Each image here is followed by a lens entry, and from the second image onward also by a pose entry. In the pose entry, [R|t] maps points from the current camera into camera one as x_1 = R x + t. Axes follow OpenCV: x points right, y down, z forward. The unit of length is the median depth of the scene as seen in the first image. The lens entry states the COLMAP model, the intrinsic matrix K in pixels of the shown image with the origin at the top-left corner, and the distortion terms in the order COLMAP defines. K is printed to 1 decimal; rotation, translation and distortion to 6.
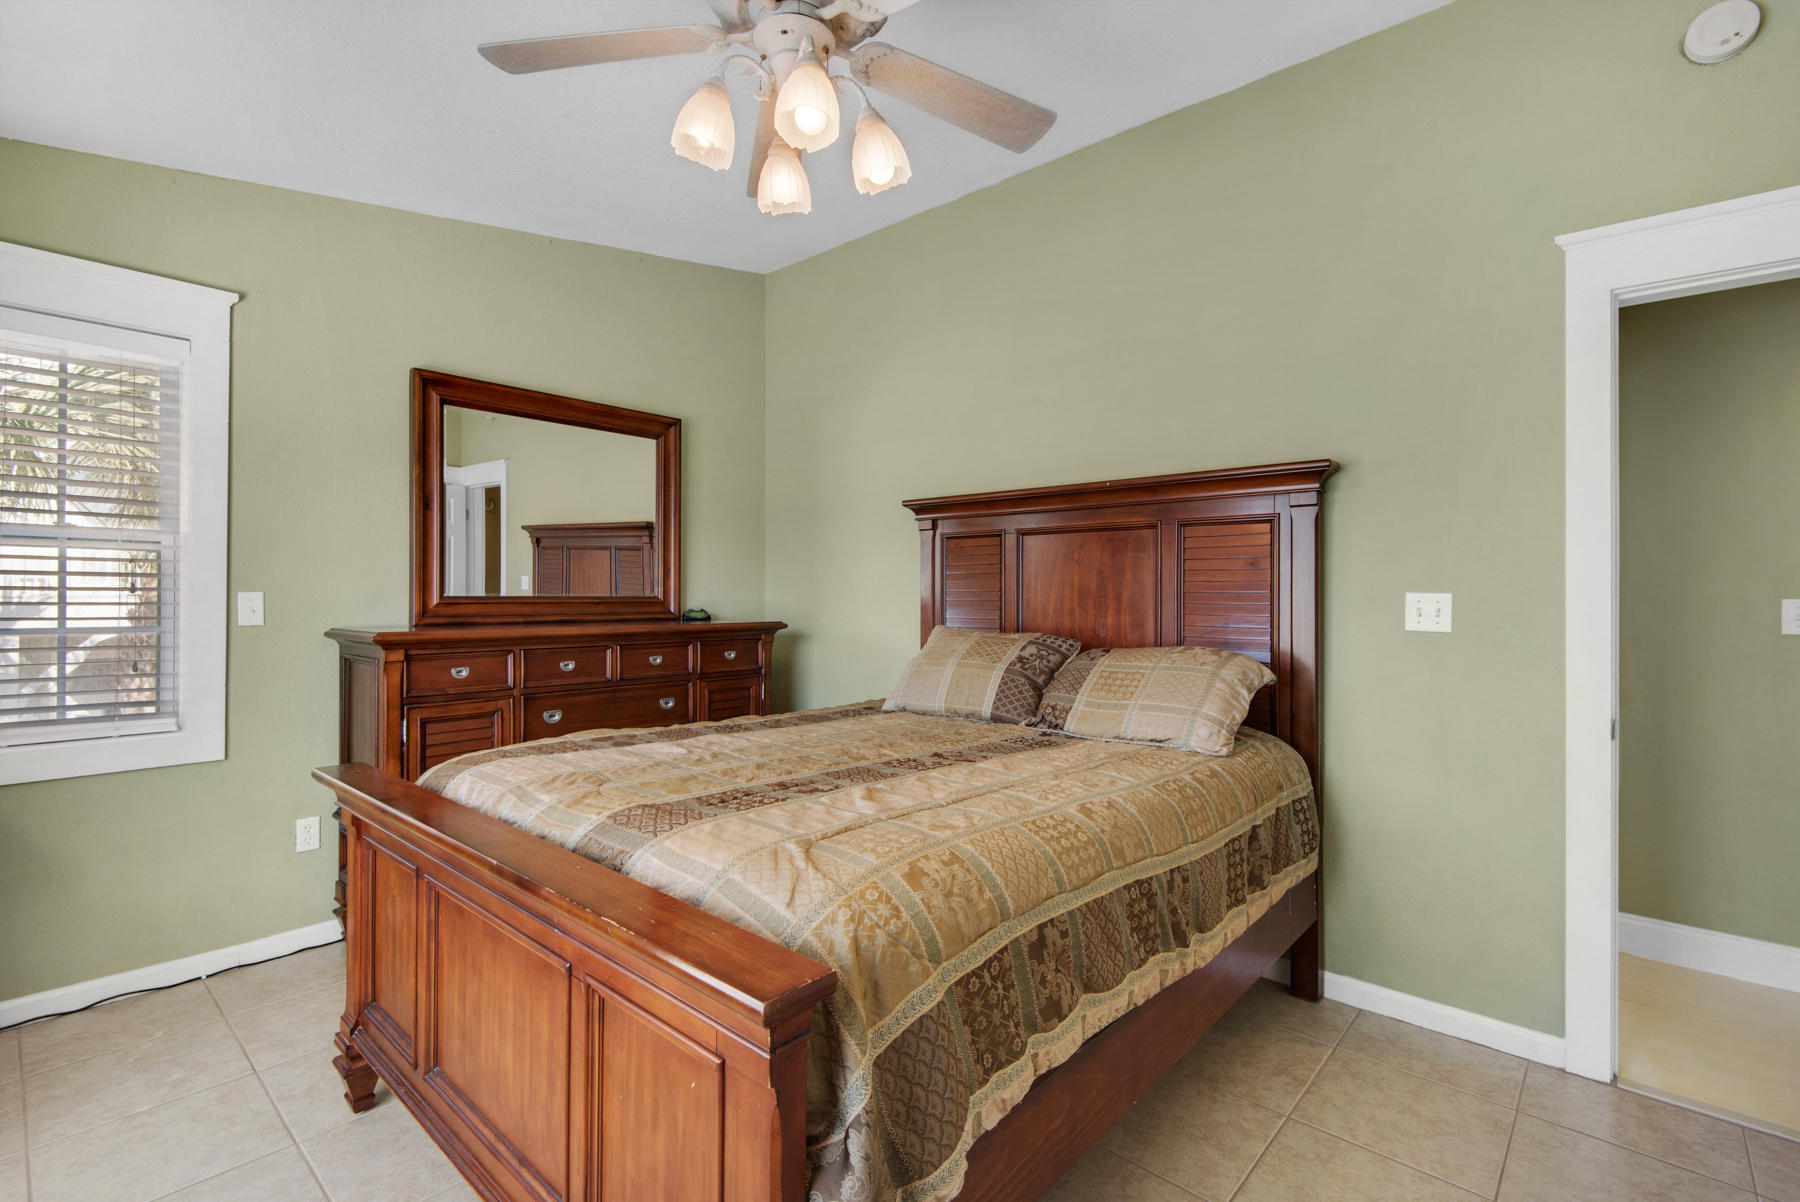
lens RADIAL K [[823.5, 0, 893.7], [0, 823.5, 596.7], [0, 0, 1]] dist [0.002786, -0.001085]
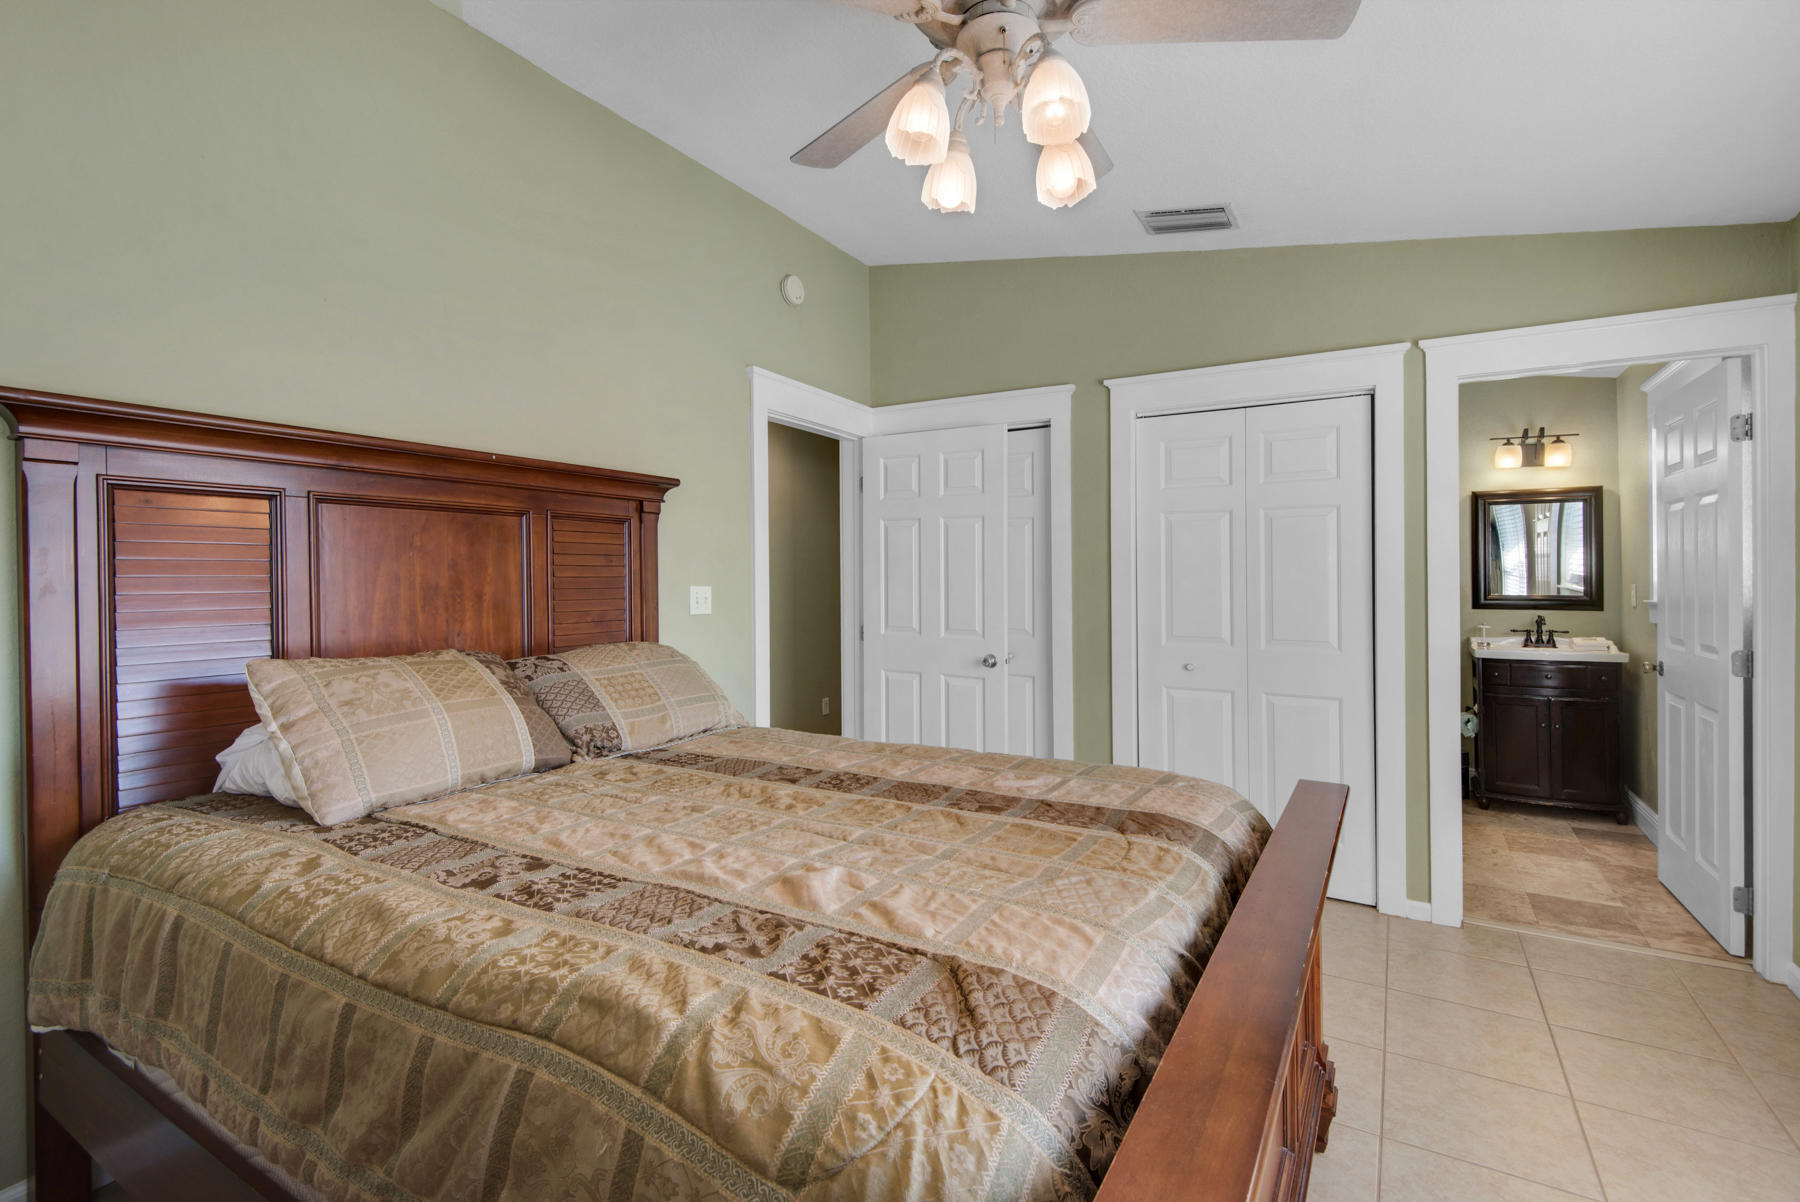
lens RADIAL K [[823.5, 0, 892.7], [0, 823.5, 582.1], [0, 0, 1]] dist [0.002786, -0.001085]
pose [[-0.185715, -0.007999, 0.982571, -0.471714], [0.008977, 0.999911, 0.009837, -0.013939], [-0.982563, 0.010647, -0.185626, 0.594790]]
